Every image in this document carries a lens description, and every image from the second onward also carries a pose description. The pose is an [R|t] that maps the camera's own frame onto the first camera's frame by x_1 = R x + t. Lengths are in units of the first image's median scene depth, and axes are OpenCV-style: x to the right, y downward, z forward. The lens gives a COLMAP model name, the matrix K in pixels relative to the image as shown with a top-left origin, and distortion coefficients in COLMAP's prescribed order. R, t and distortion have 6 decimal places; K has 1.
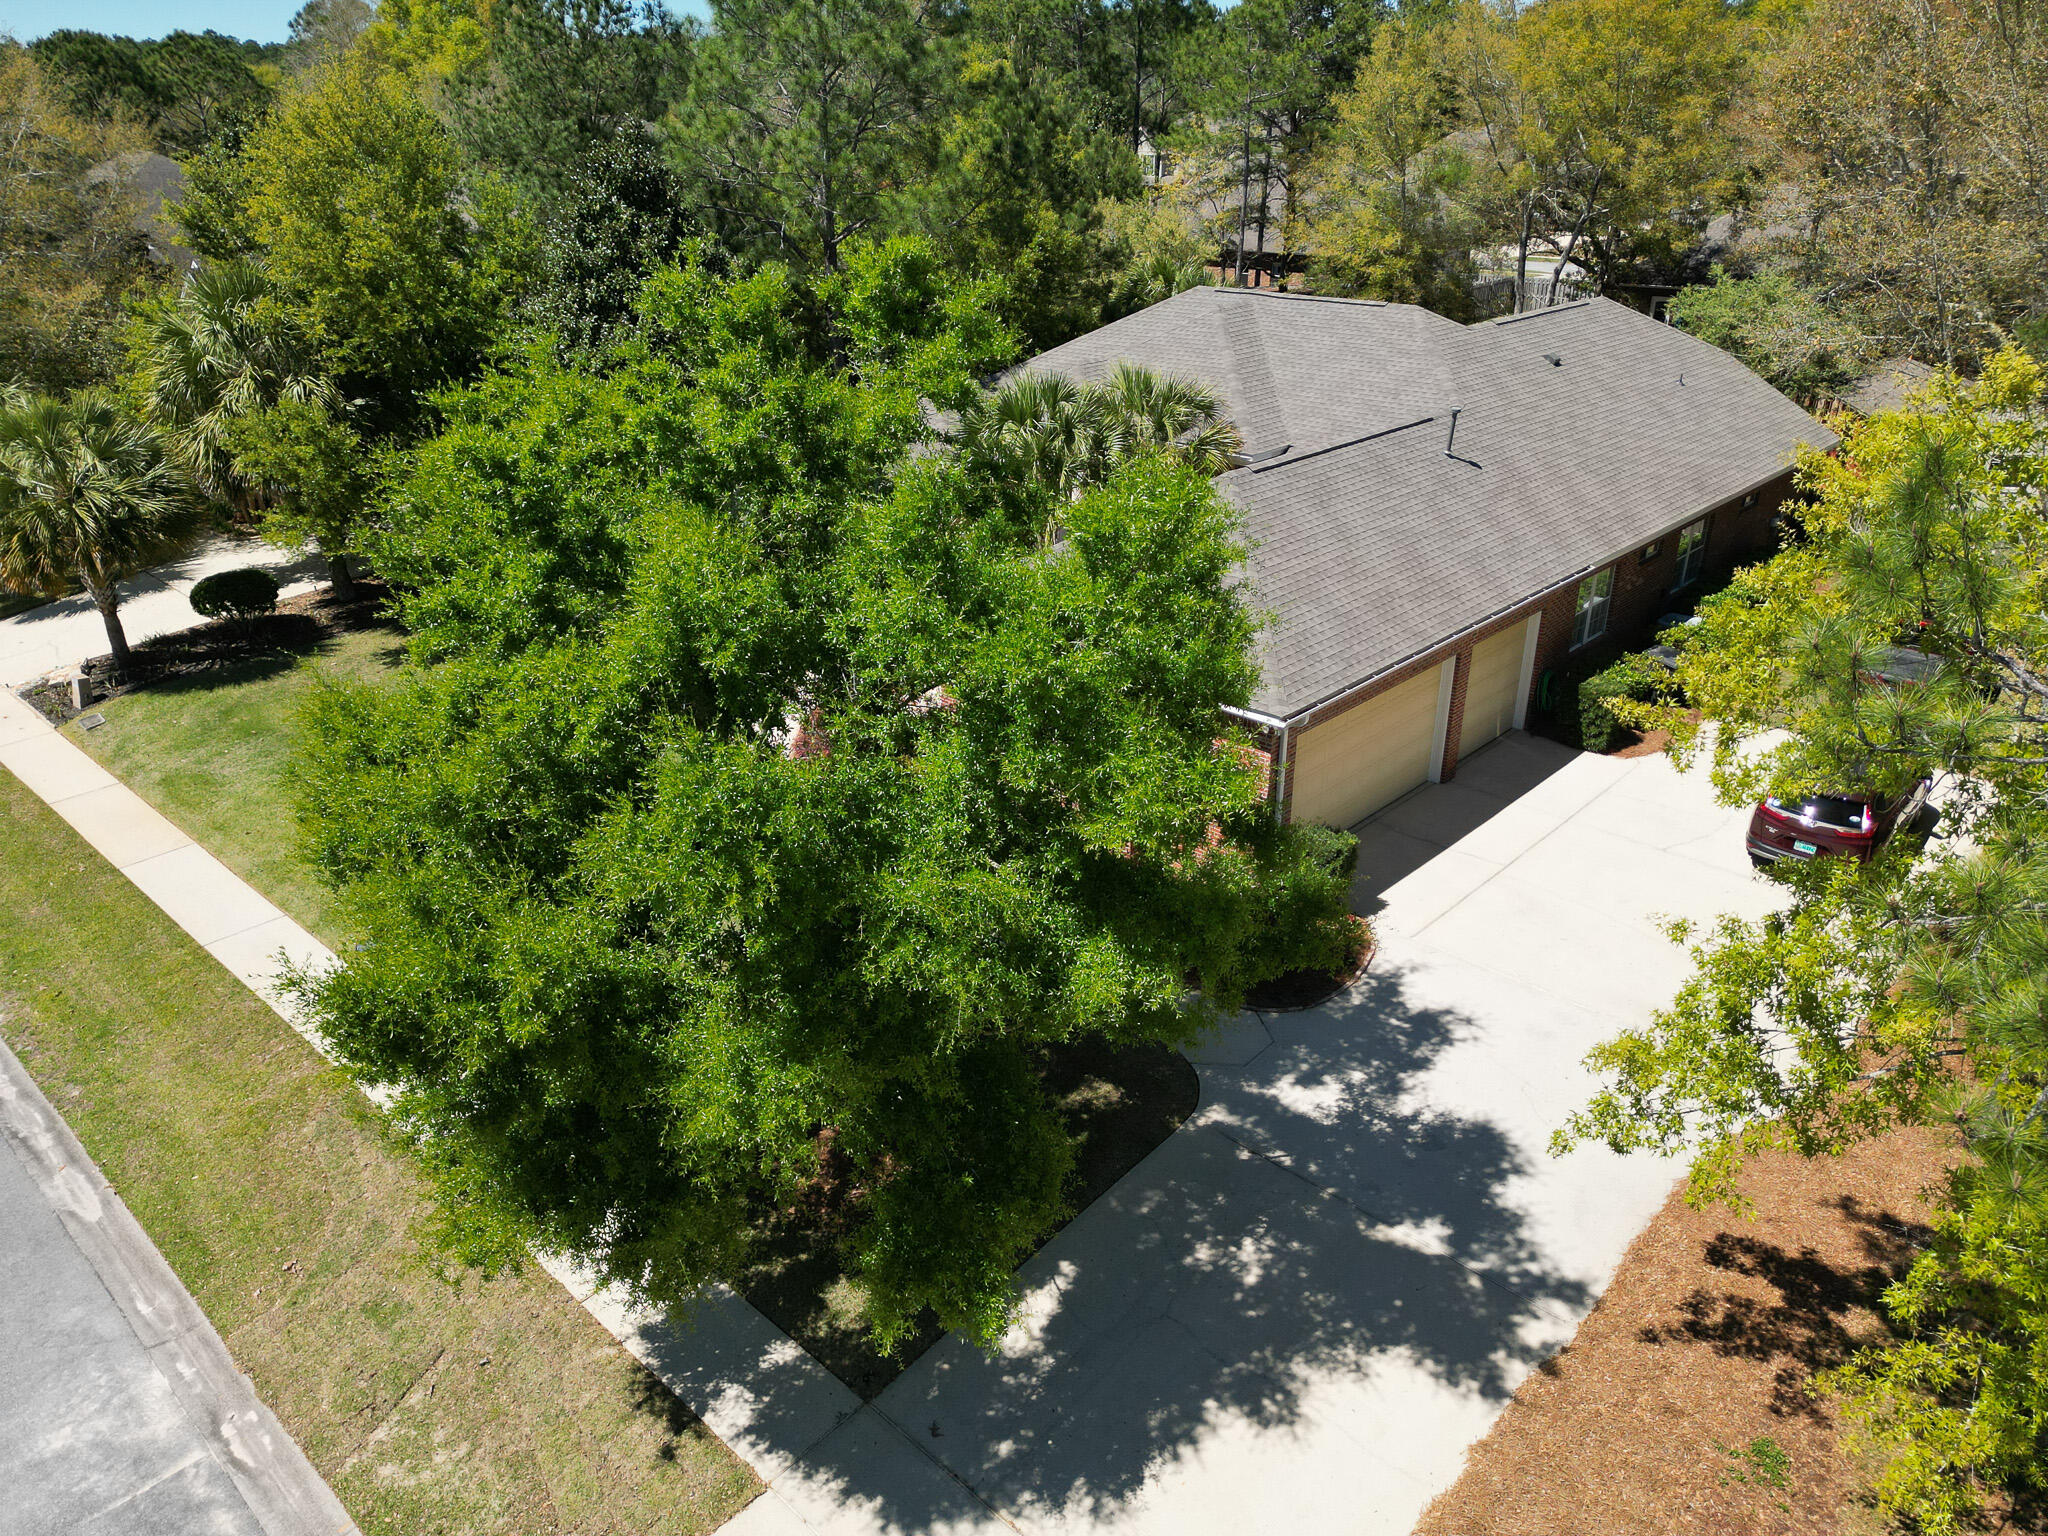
lens RADIAL K [[1415.1, 0, 1024.0], [0, 1415.1, 768.0], [0, 0, 1]] dist [0.084182, -0.080336]
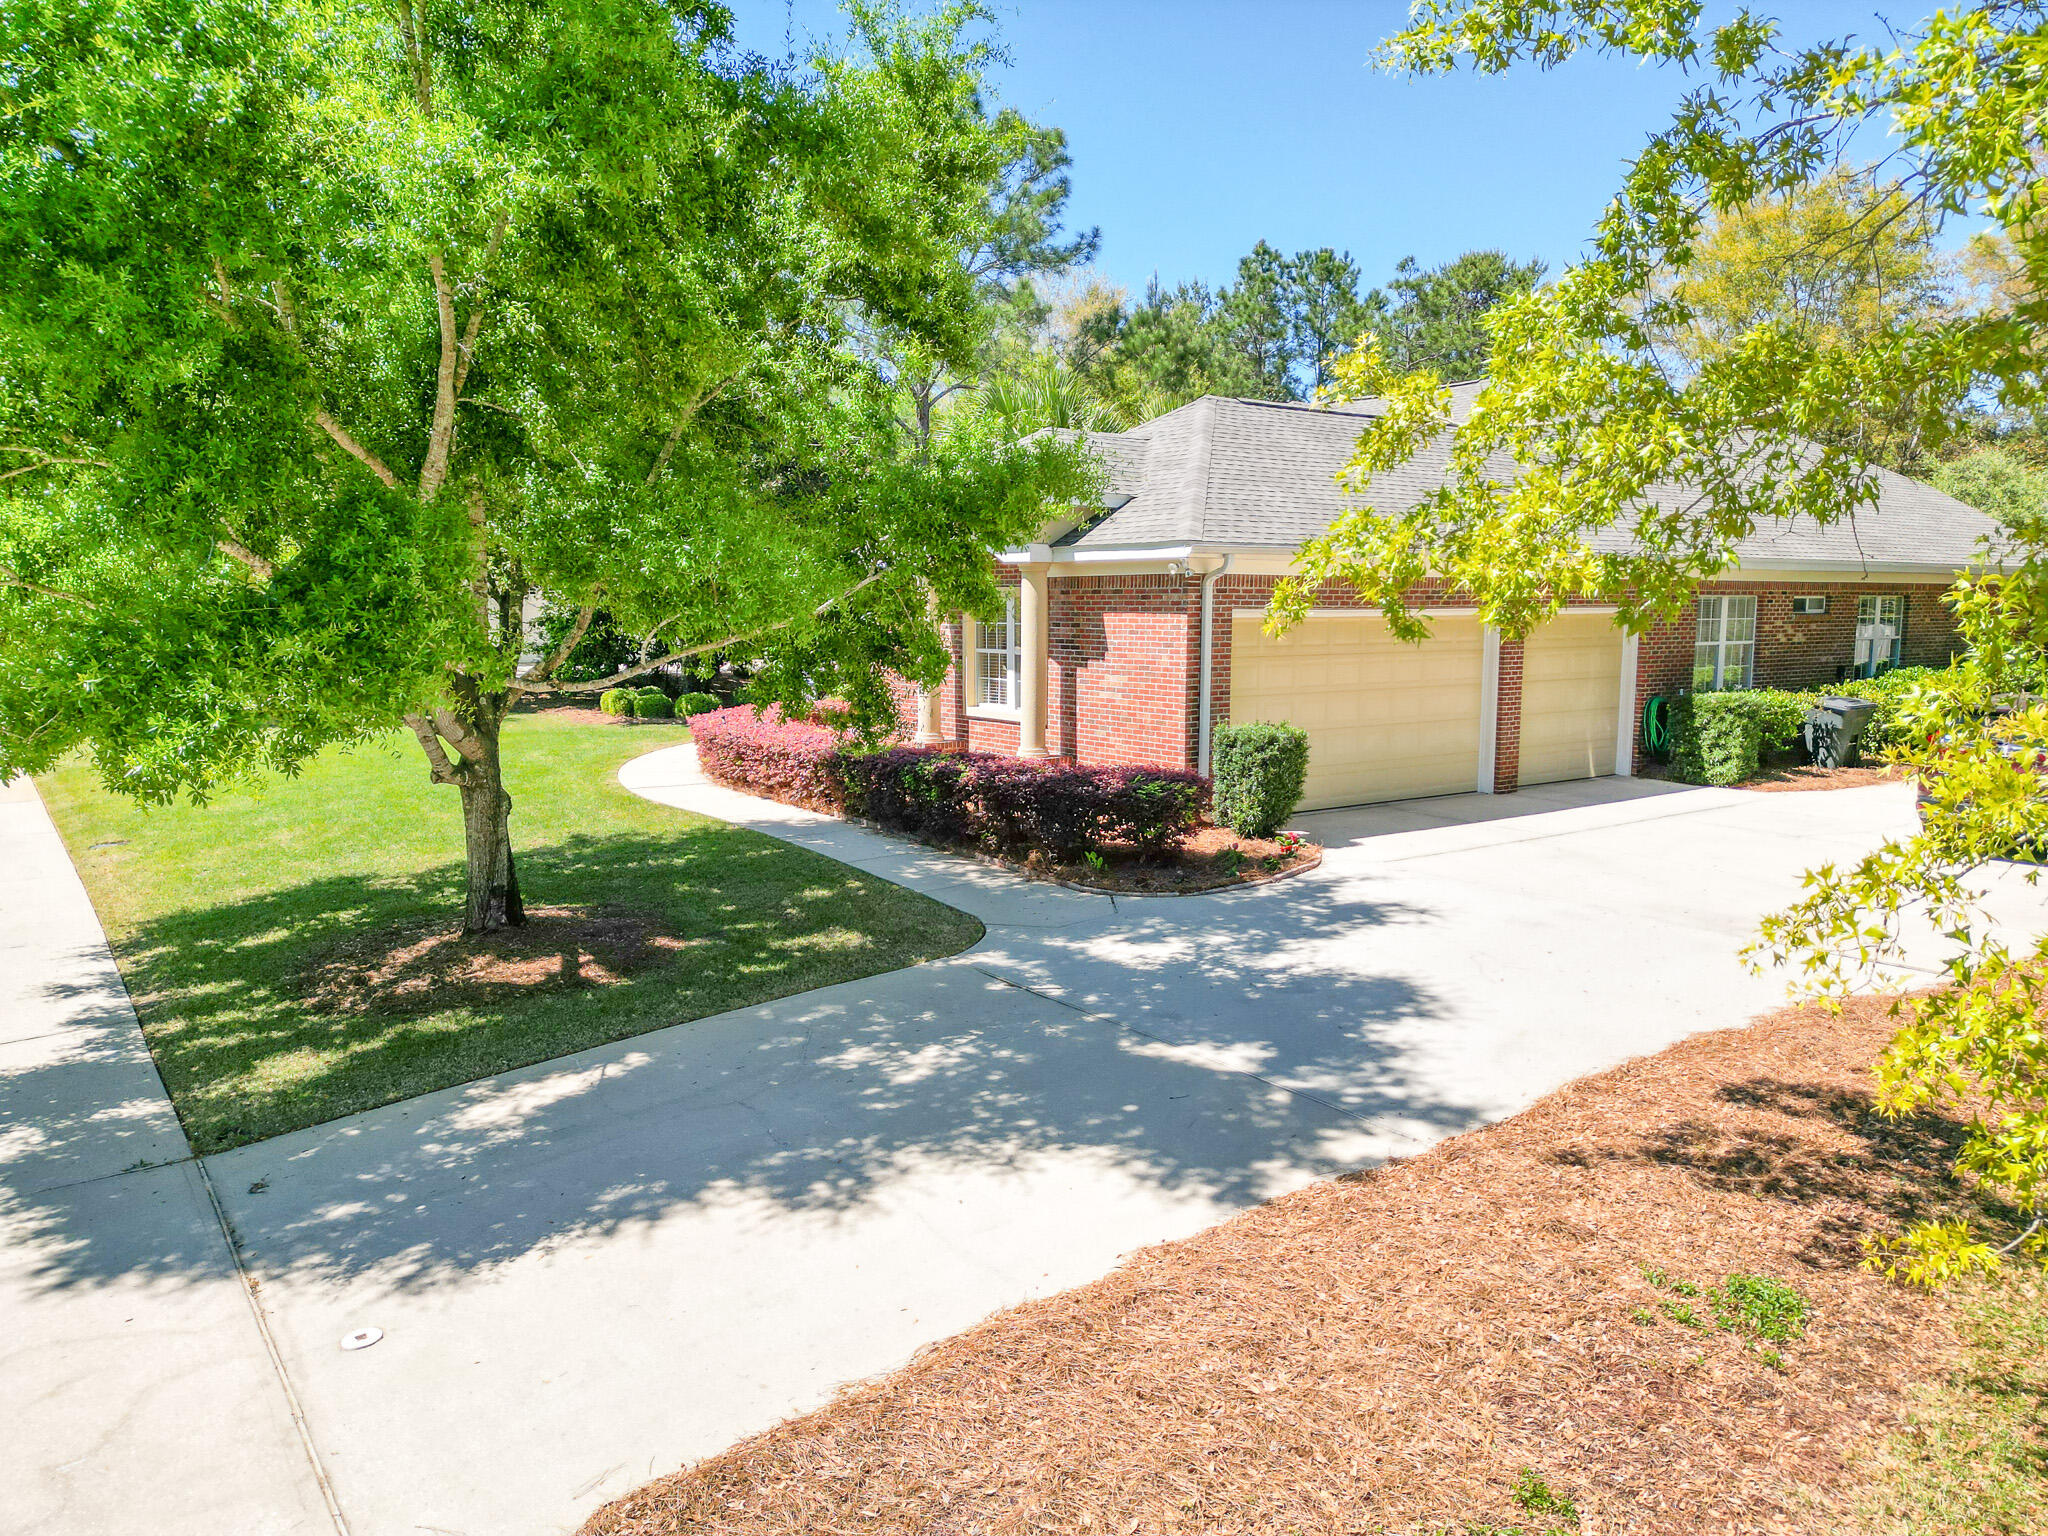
lens RADIAL K [[1415.1, 0, 1024.0], [0, 1415.1, 768.0], [0, 0, 1]] dist [0.084182, -0.080336]
pose [[0.982680, 0.024314, -0.183709, 0.314657], [-0.078539, 0.952561, -0.294041, 0.406806], [0.167844, 0.303376, 0.937972, 0.411164]]
